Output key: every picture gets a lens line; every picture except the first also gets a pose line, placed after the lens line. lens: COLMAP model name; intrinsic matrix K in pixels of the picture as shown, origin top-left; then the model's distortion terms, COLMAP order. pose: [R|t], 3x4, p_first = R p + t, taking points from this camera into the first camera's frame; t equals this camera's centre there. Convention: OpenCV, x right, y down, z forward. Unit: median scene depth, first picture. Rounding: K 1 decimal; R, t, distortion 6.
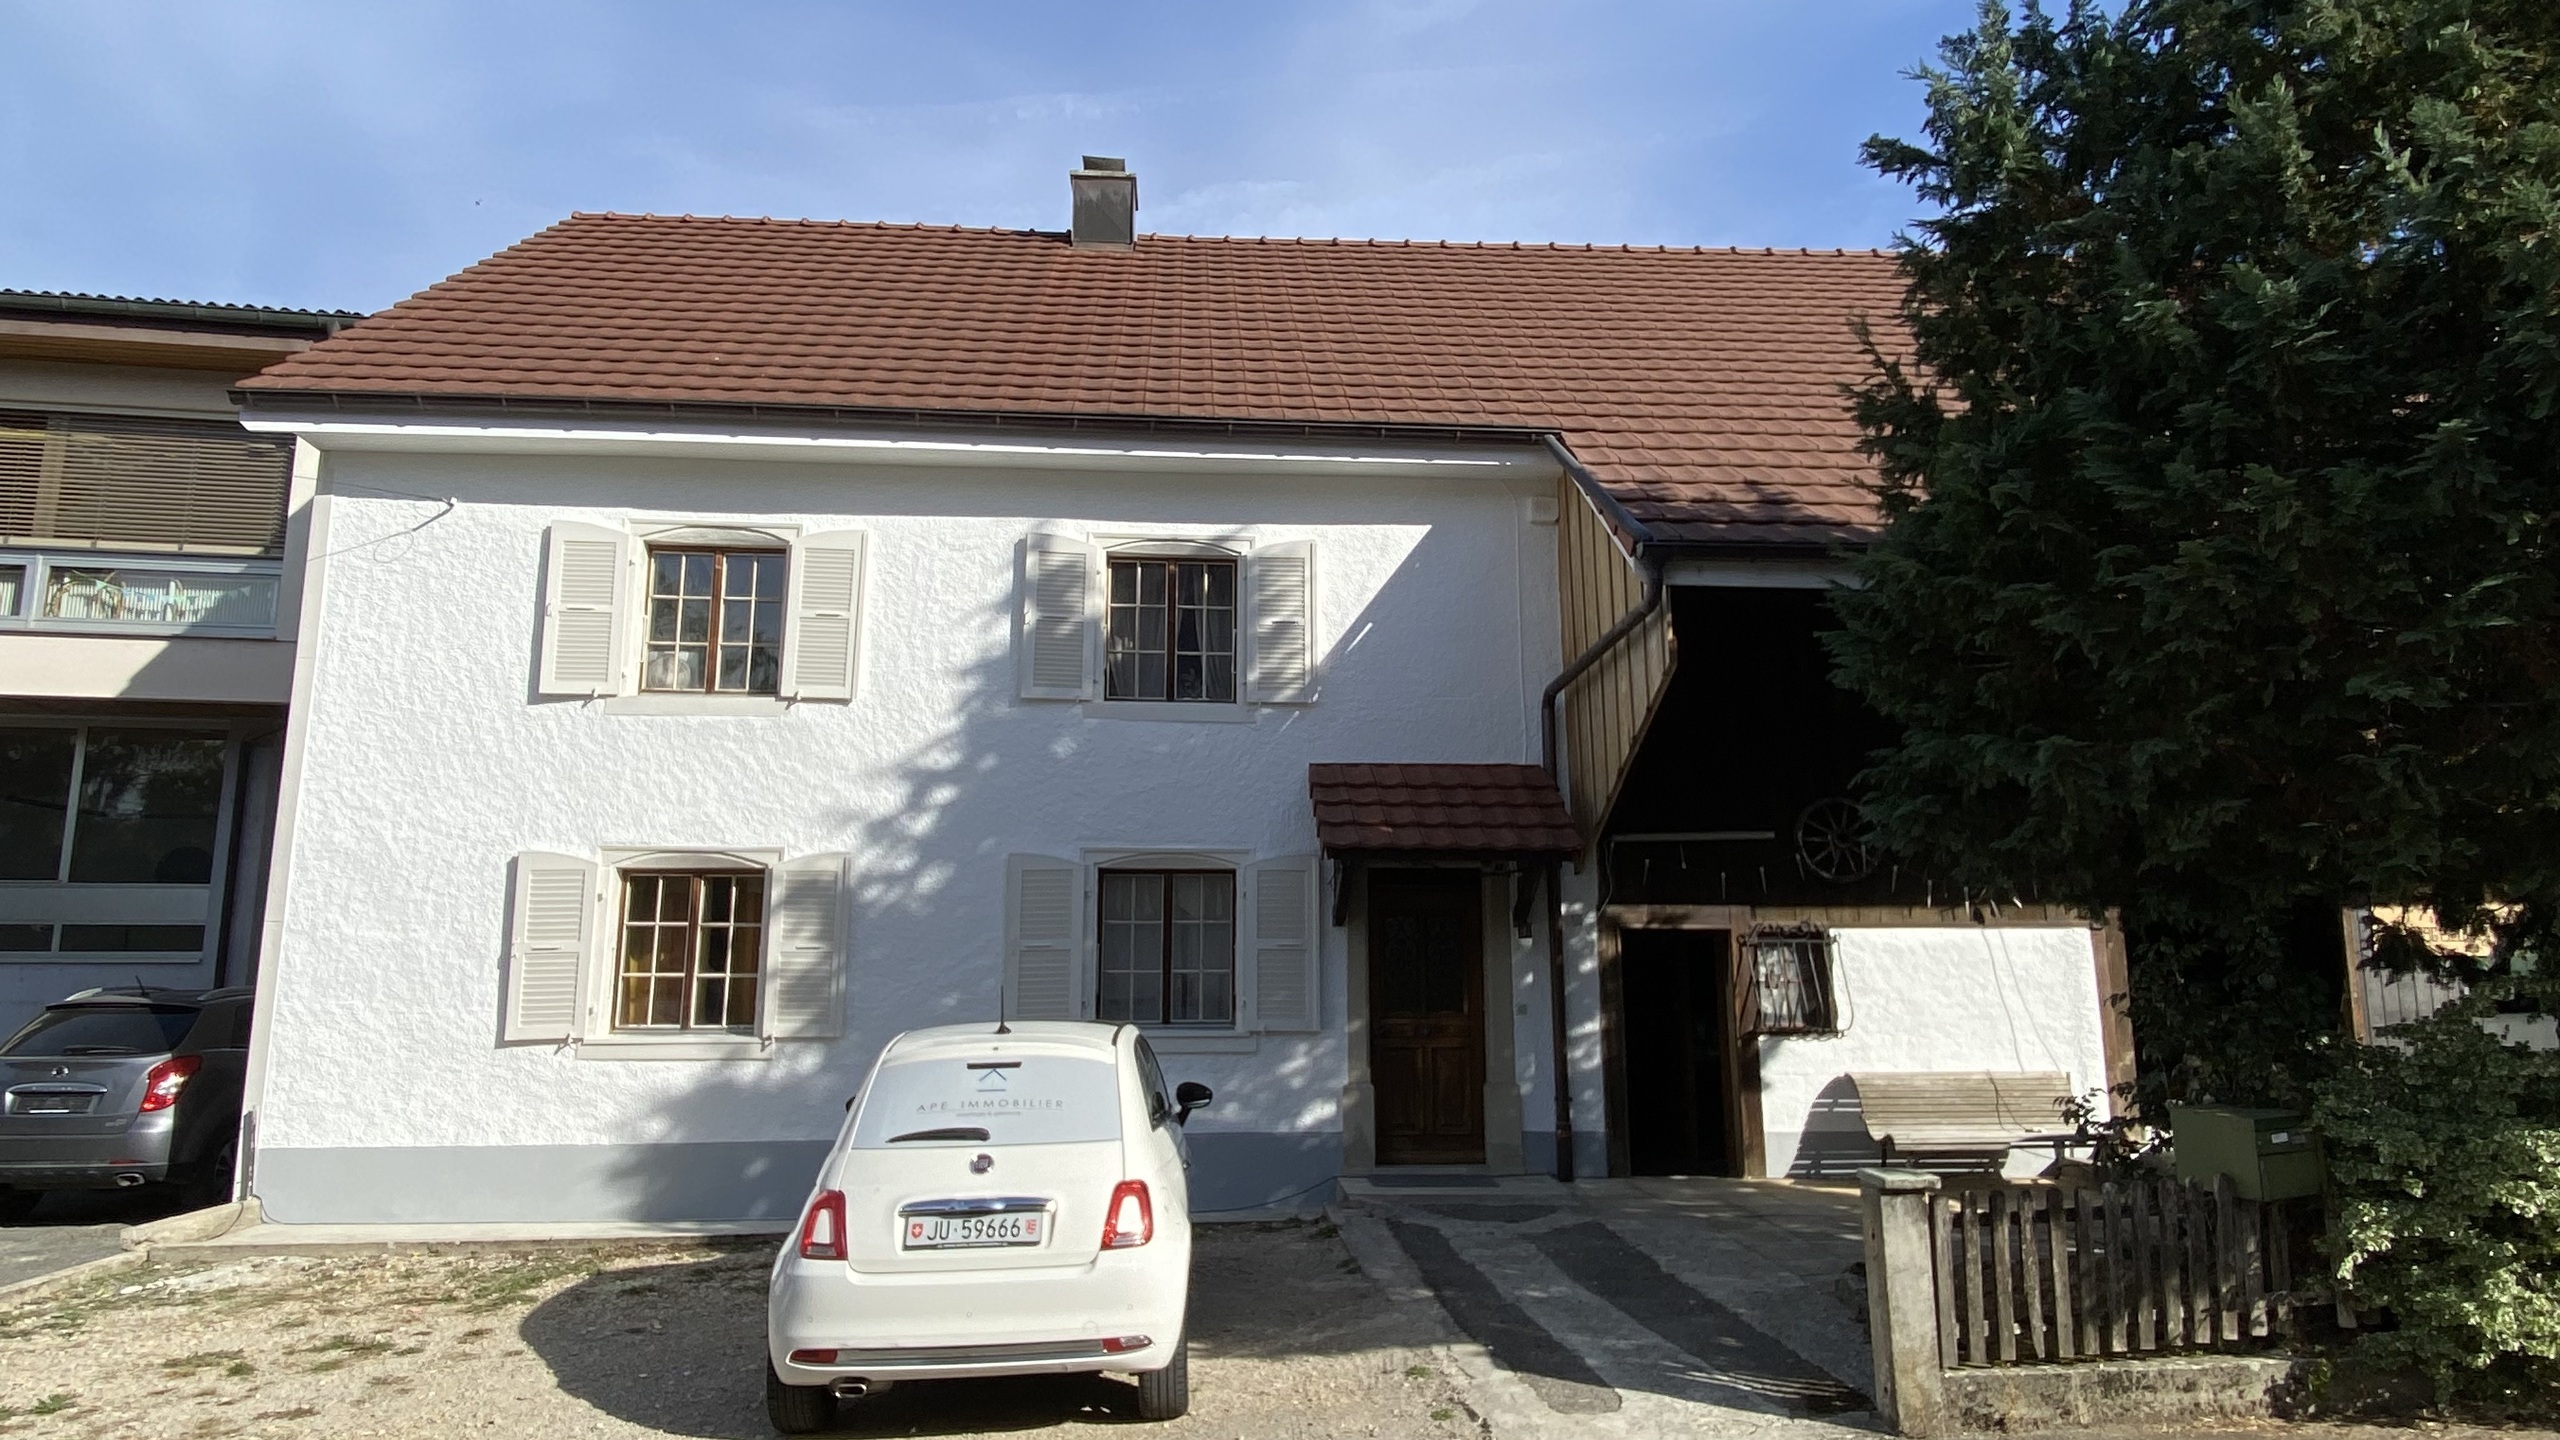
lens RADIAL K [[1467.1, 0, 1280.0], [0, 1467.1, 720.0], [0, 0, 1]] dist [0.058451, -0.068880]
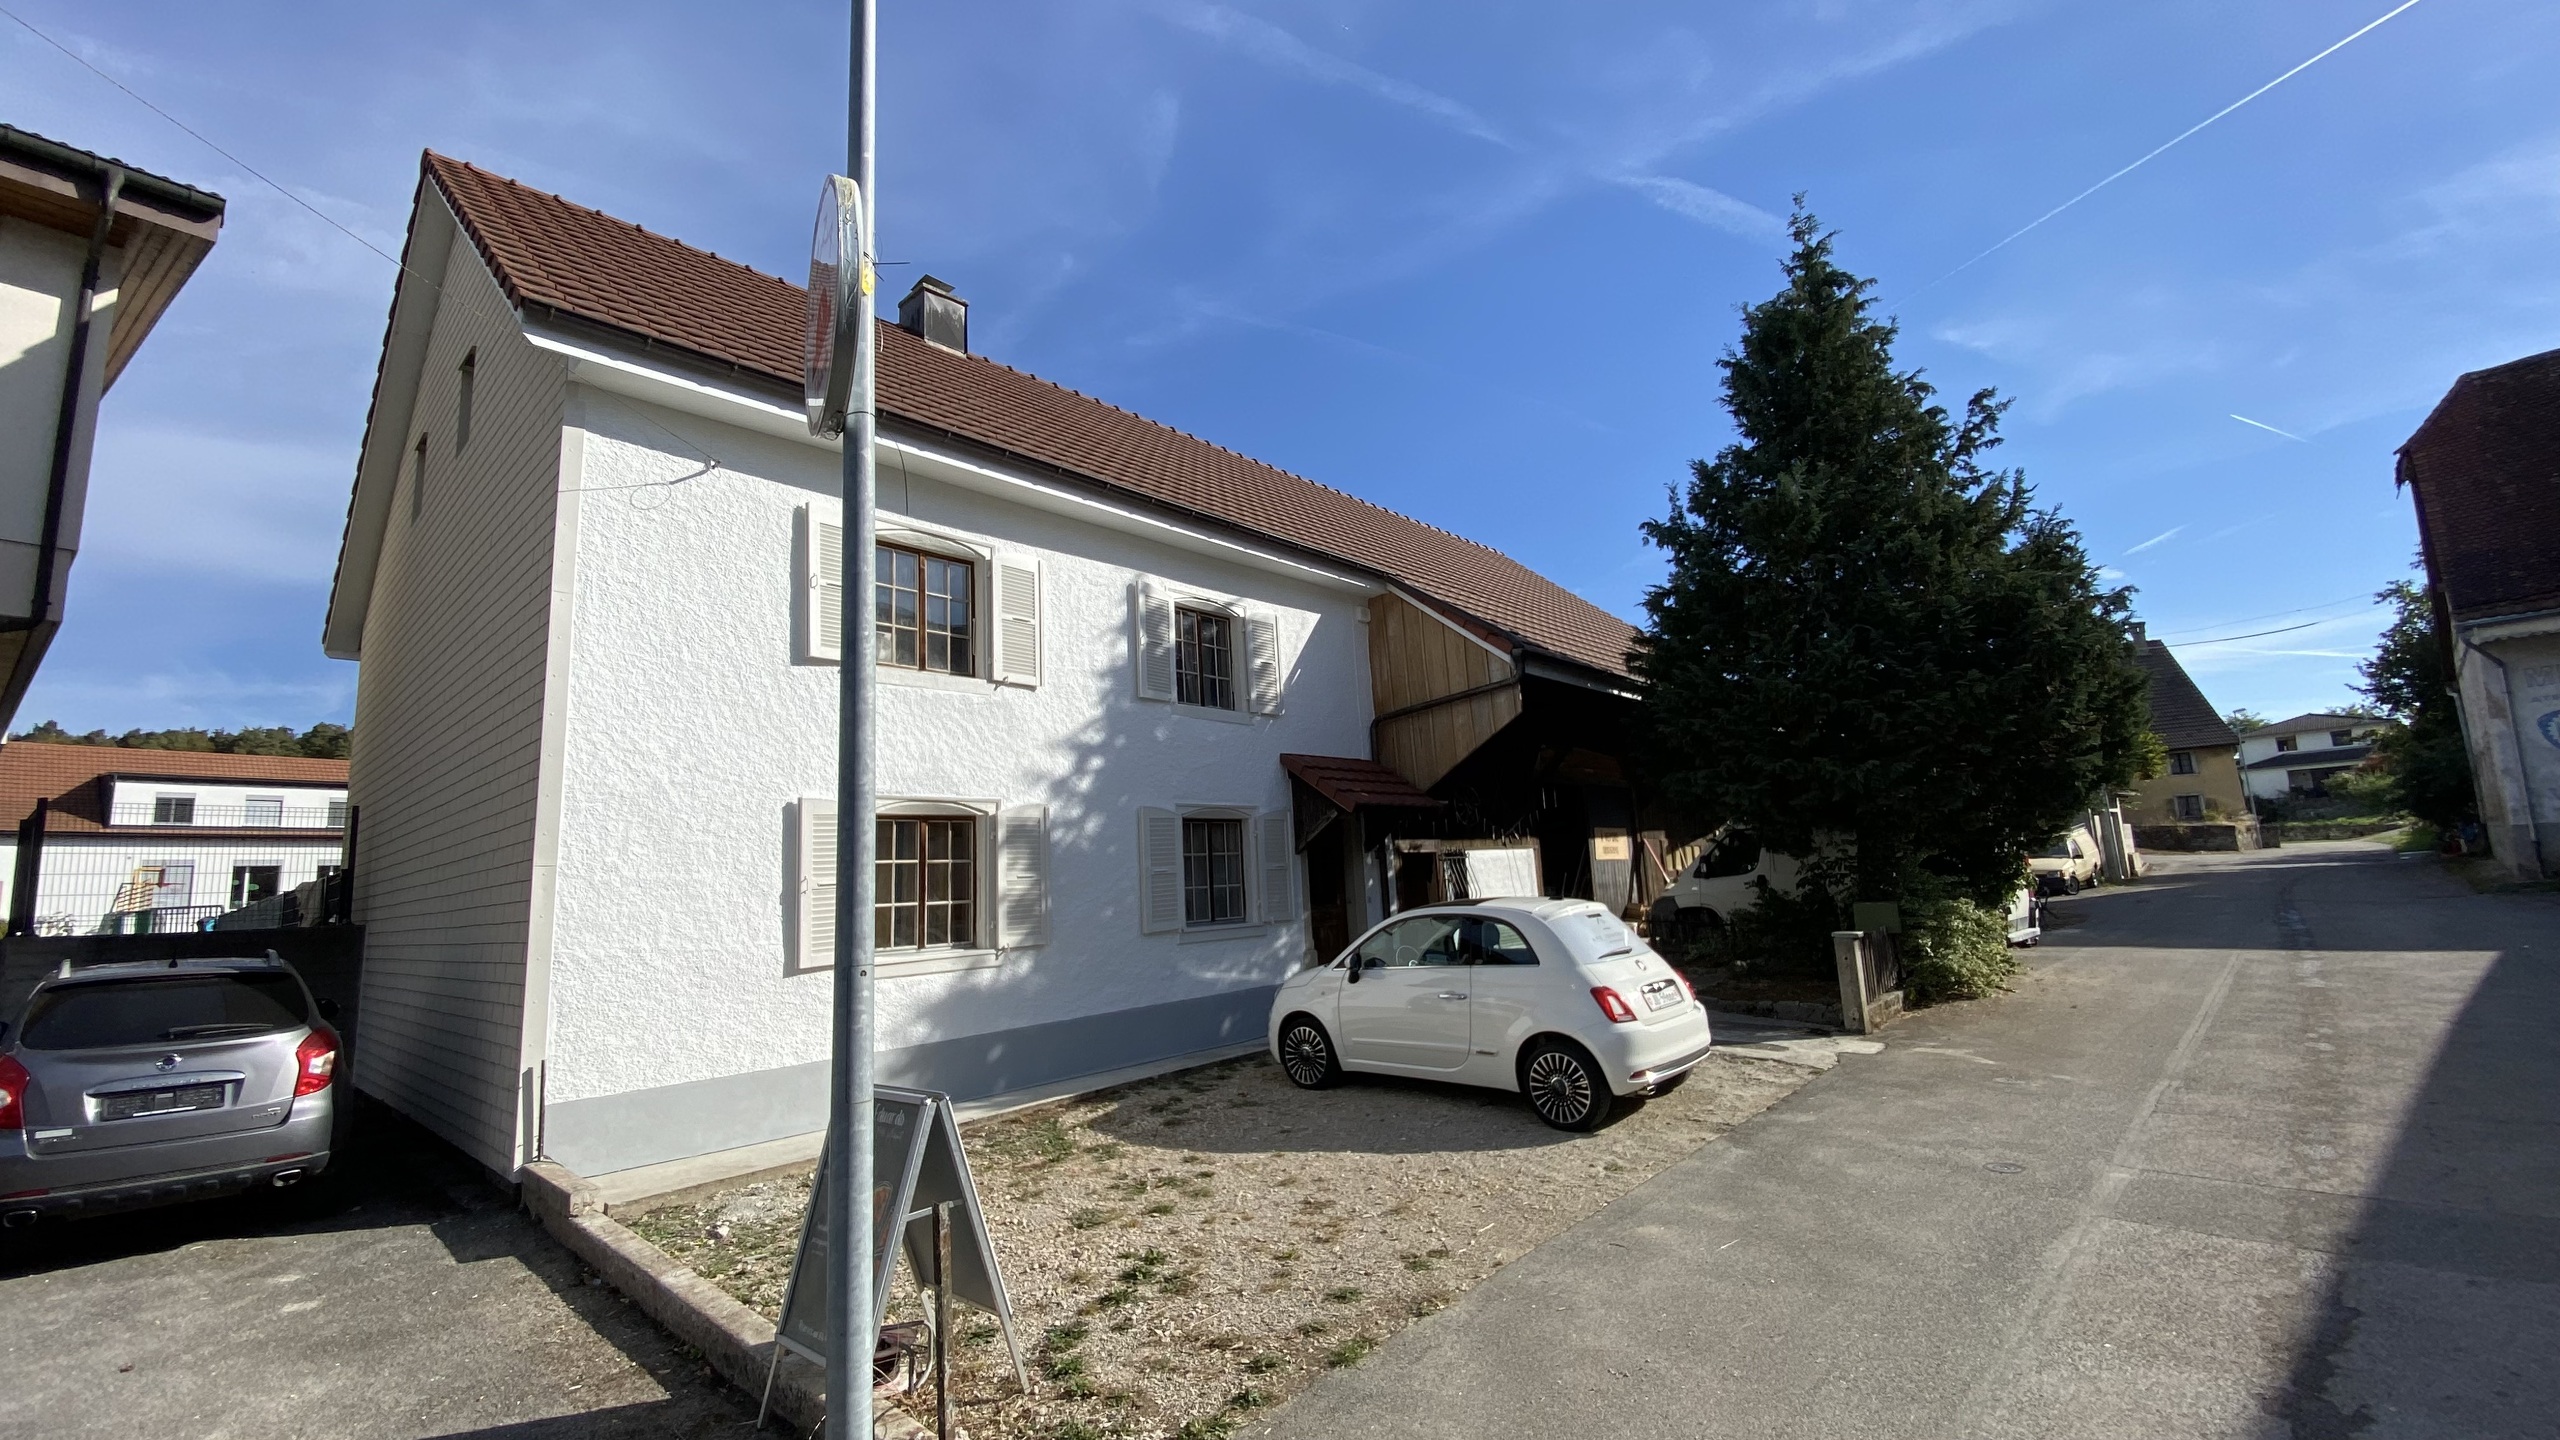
lens RADIAL K [[1032.7, 0, 1281.8], [0, 1032.7, 715.3], [0, 0, 1]] dist [0.019140, -0.021294]
pose [[0.722200, 0.074294, 0.687683, -0.771178], [-0.061676, 0.997171, -0.042958, 0.037541], [-0.688929, -0.011390, 0.724739, 0.189084]]
